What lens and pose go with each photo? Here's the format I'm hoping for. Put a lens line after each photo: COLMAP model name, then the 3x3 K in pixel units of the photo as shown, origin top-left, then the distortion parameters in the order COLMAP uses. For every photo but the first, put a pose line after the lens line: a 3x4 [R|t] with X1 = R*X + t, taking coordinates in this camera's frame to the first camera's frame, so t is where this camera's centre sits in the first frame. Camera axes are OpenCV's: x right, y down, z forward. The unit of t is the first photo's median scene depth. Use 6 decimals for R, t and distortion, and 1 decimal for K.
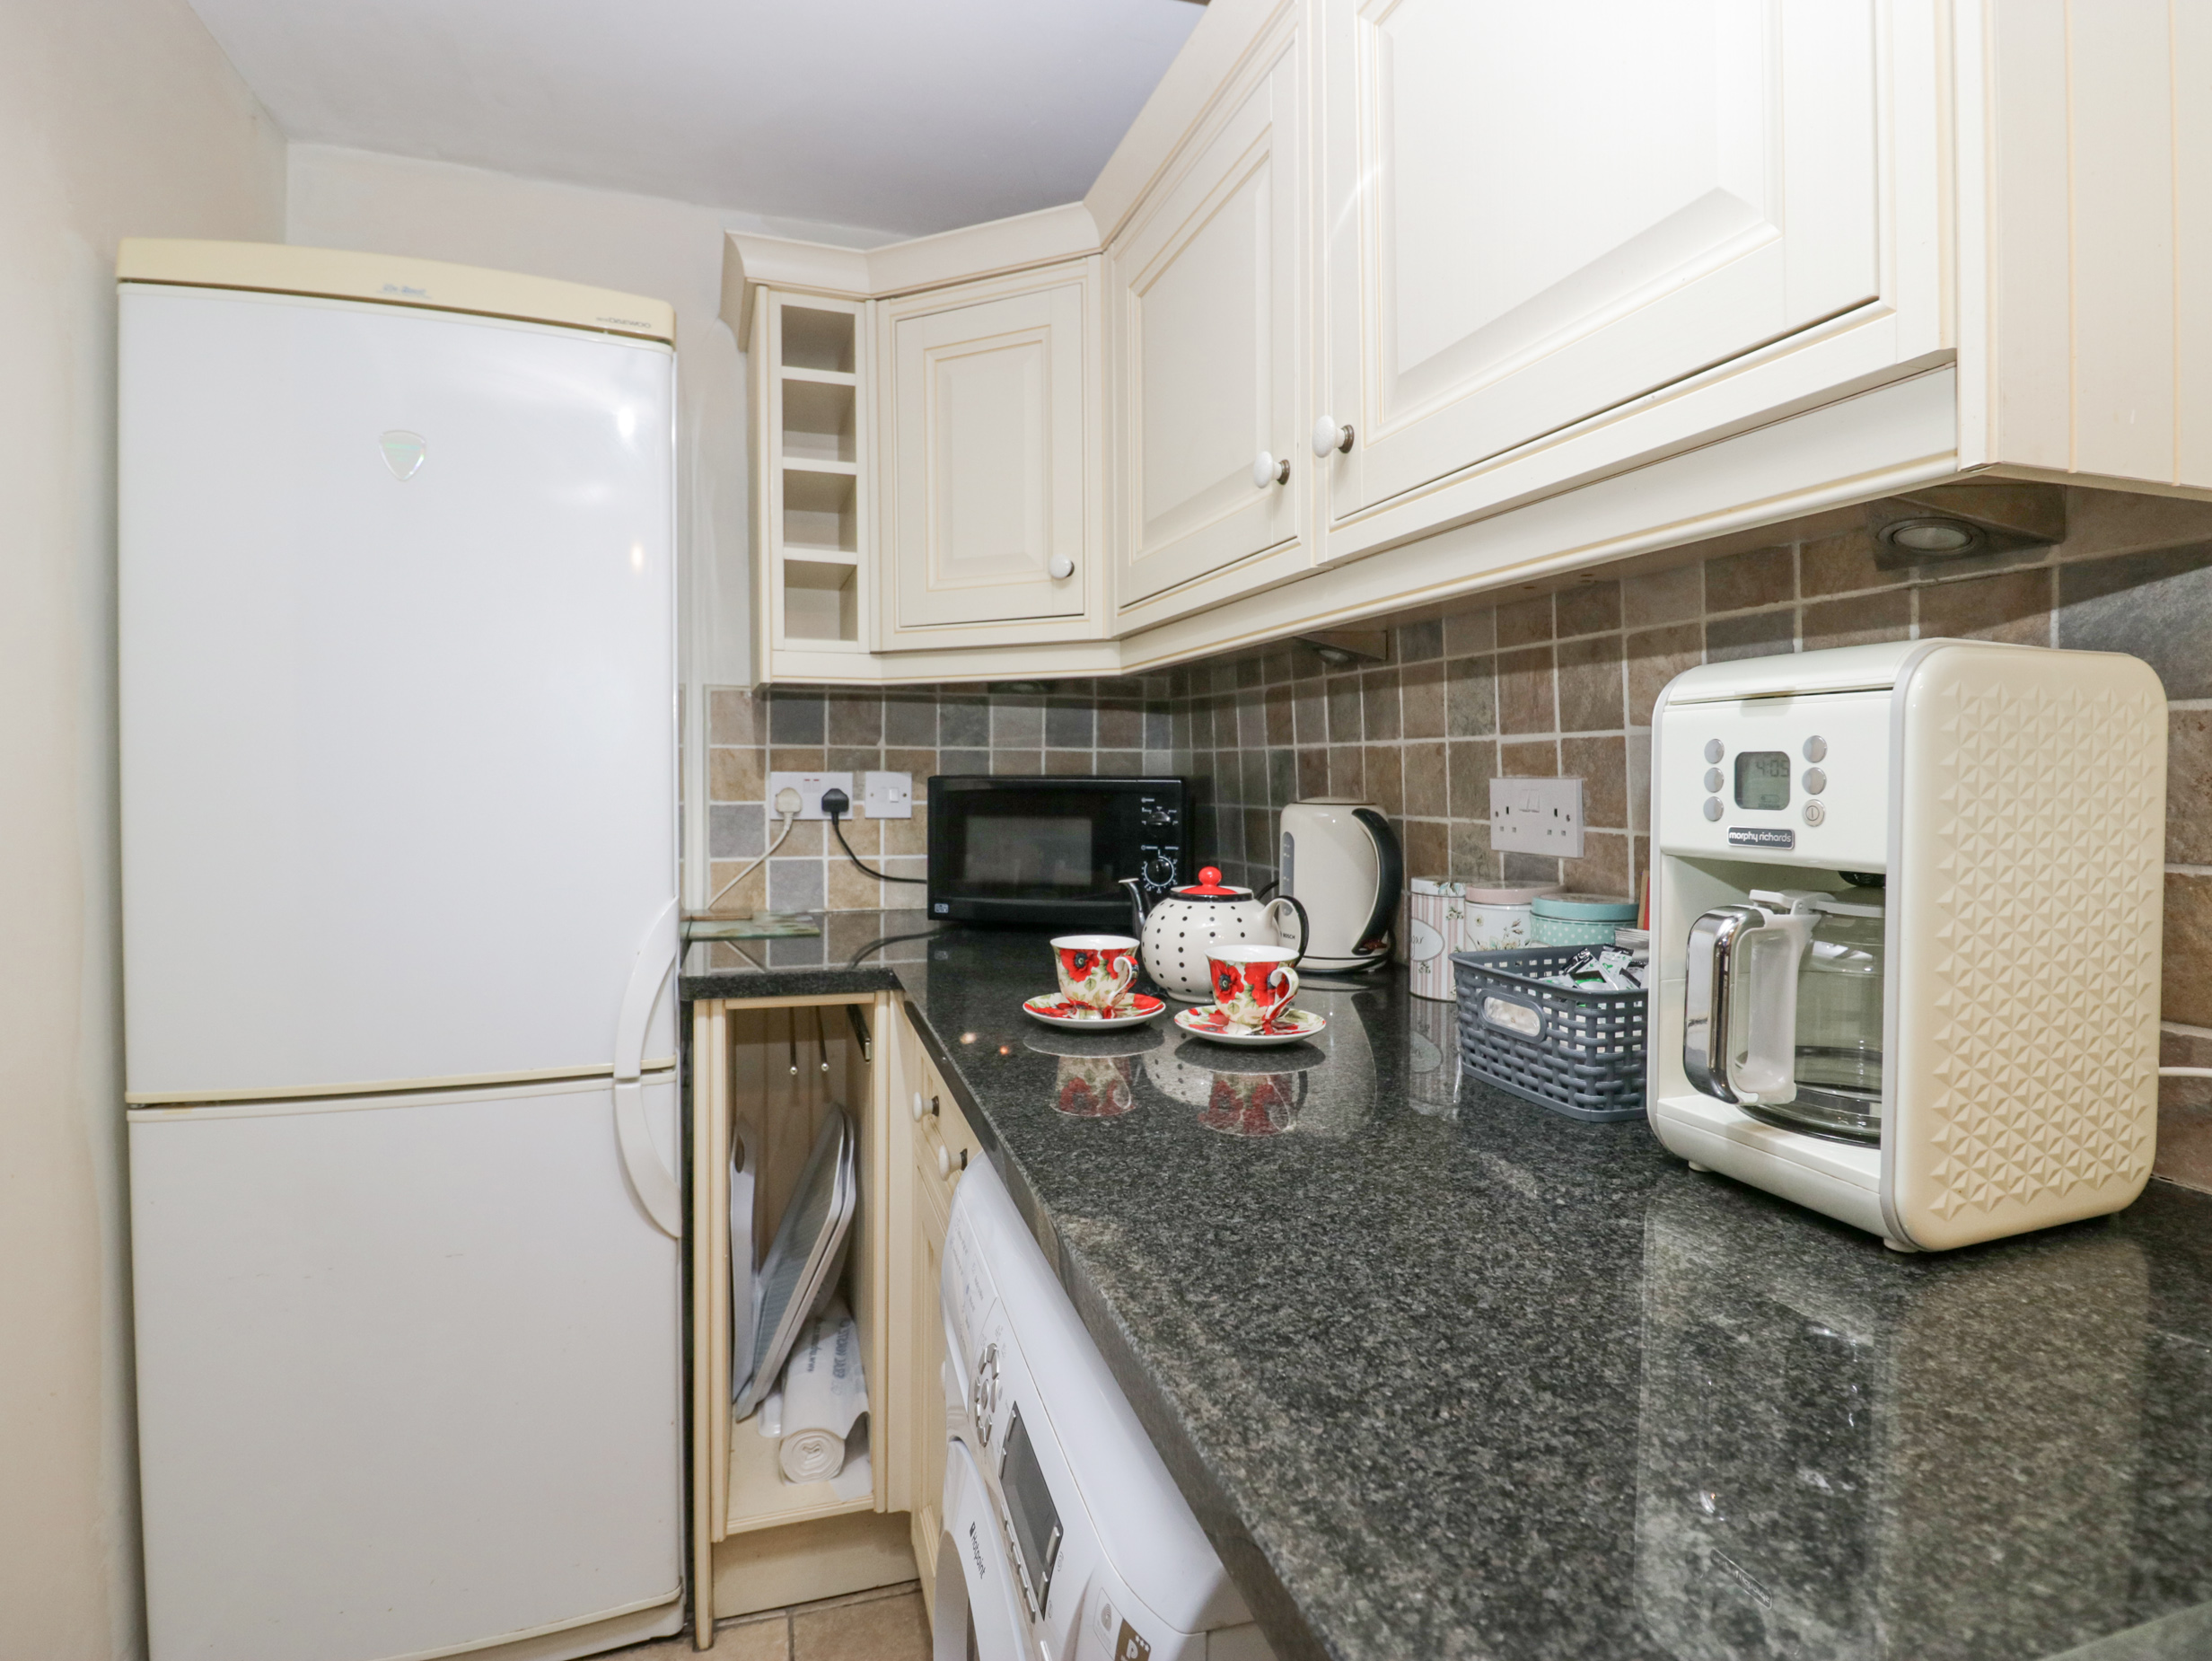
lens RADIAL K [[1149.2, 0, 1091.1], [0, 1149.2, 806.2], [0, 0, 1]] dist [-0.002377, -0.012157]
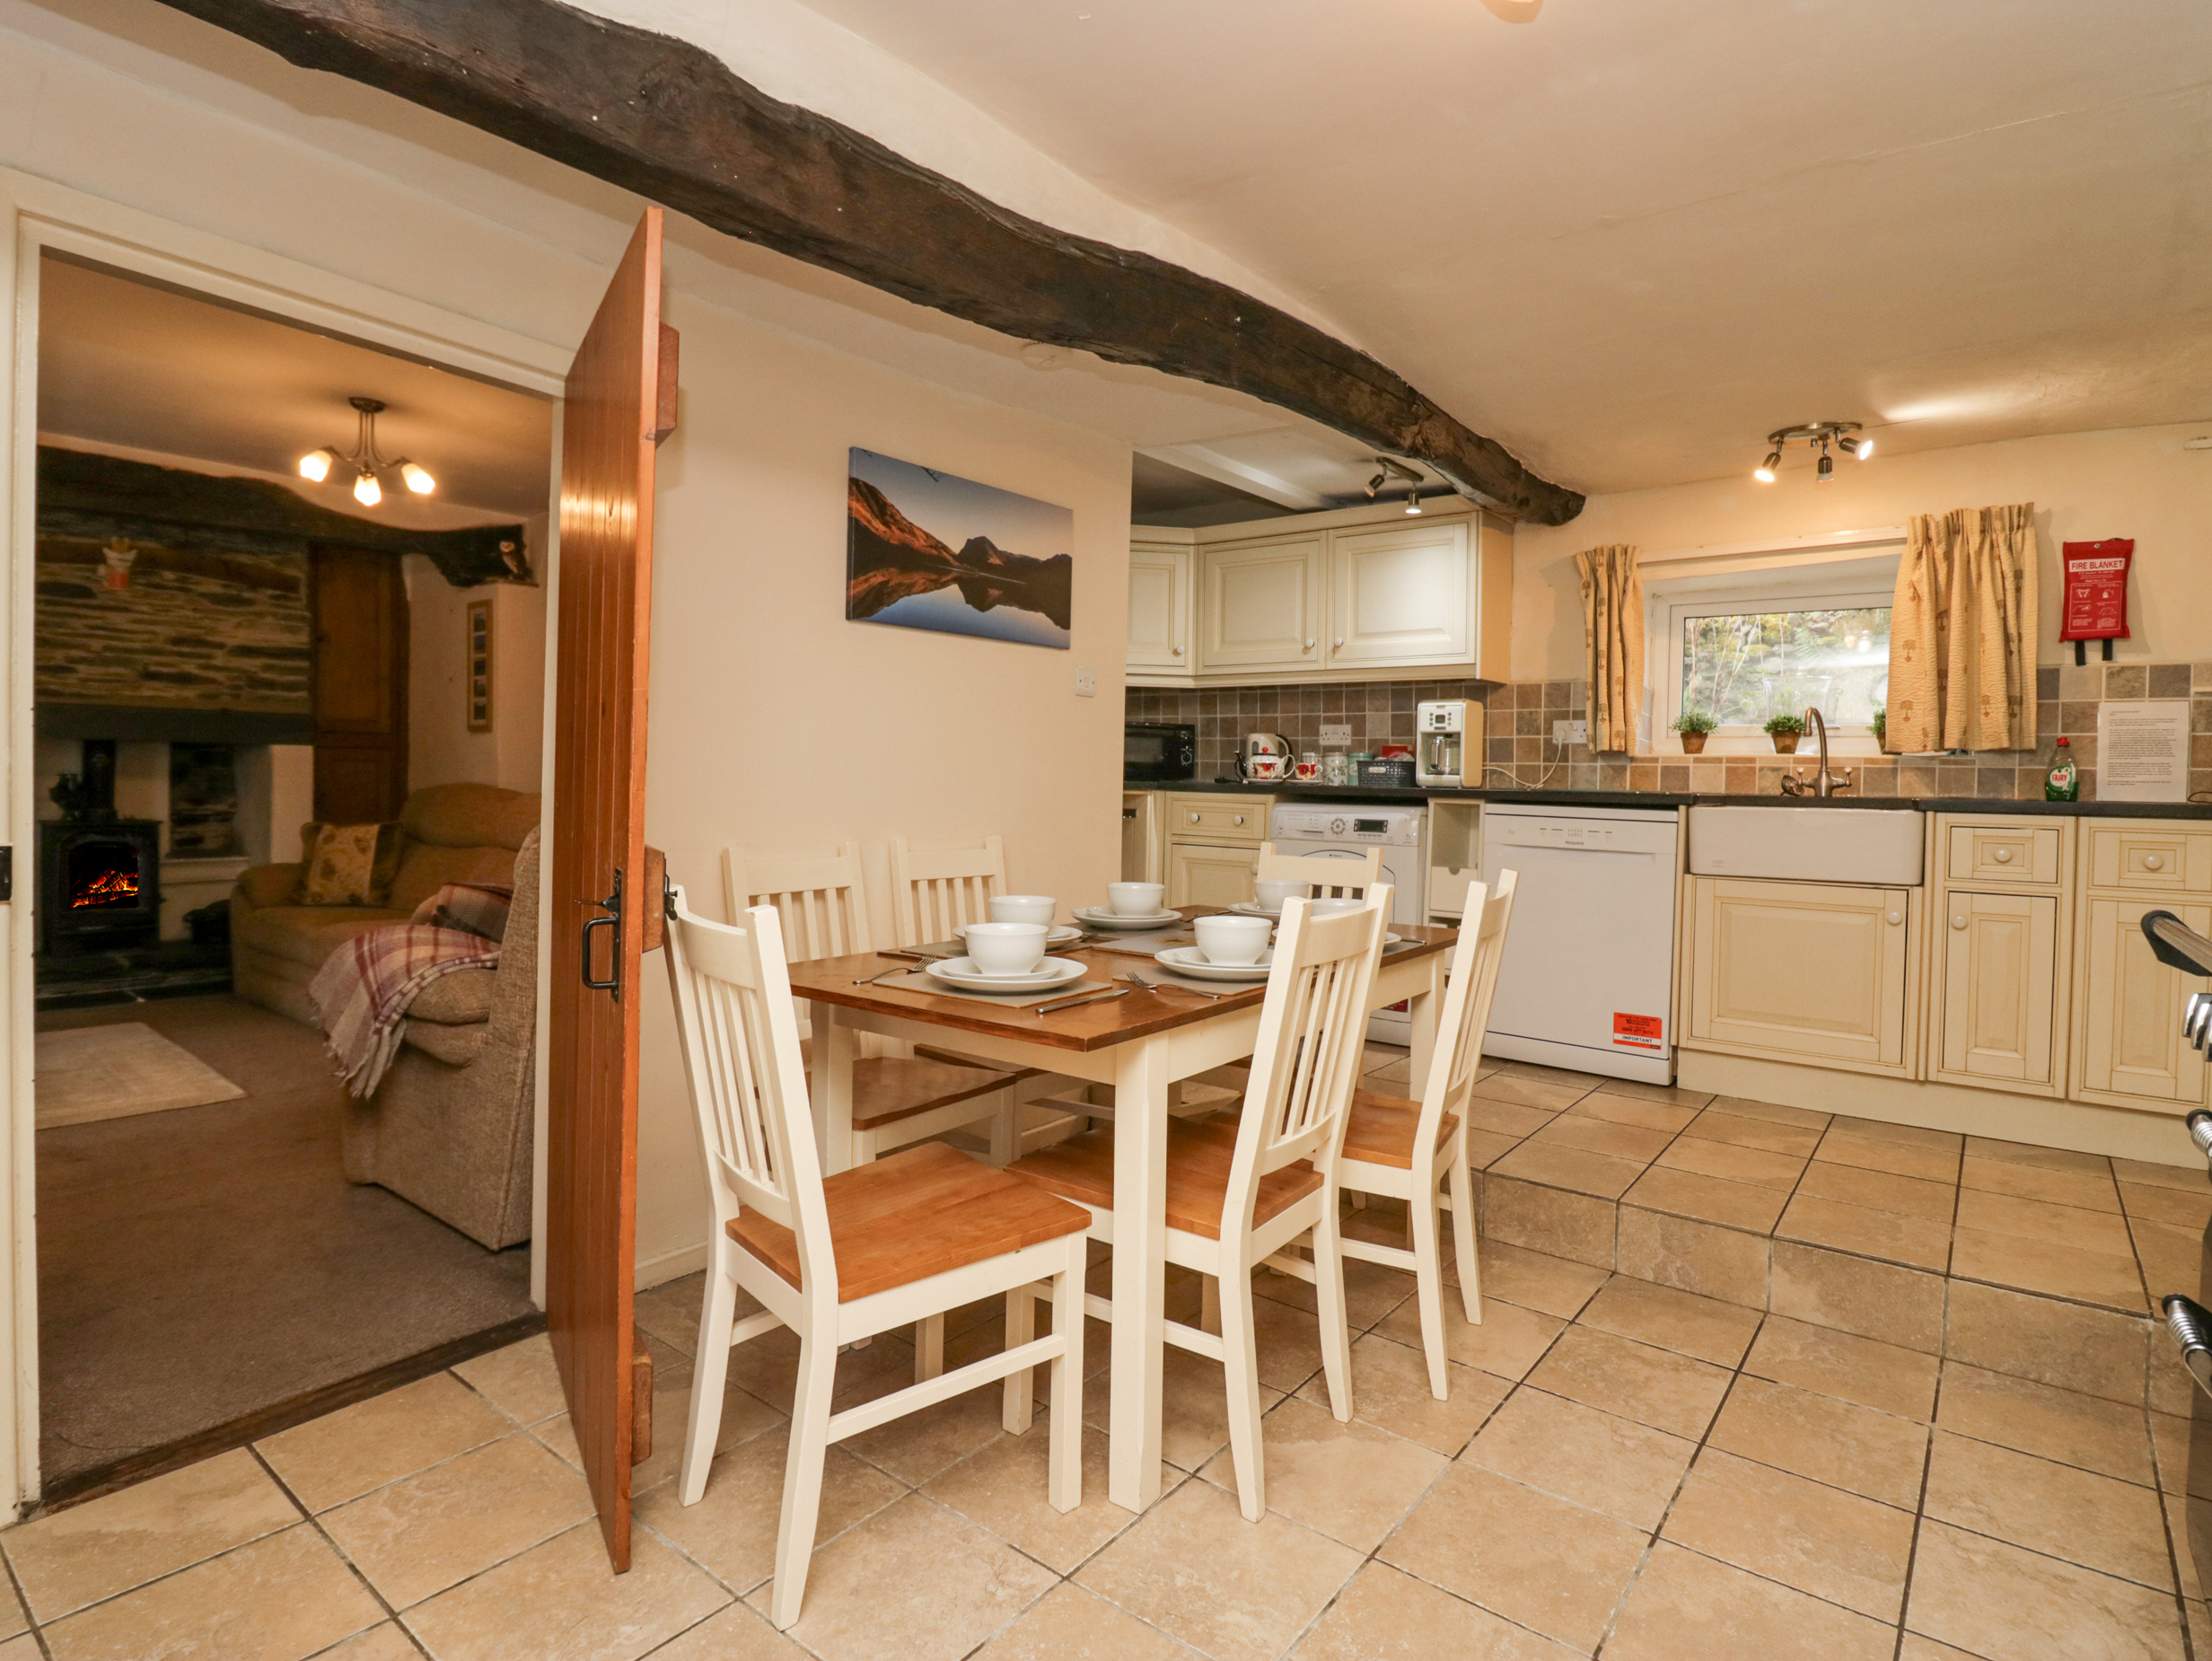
lens RADIAL K [[1149.2, 0, 1126.6], [0, 1149.2, 799.8], [0, 0, 1]] dist [-0.002377, -0.012157]
pose [[0.810902, -0.003601, 0.585171, -3.728302], [0.003989, 0.999992, 0.000626, 0.338952], [-0.585168, 0.001826, 0.810910, -2.574623]]
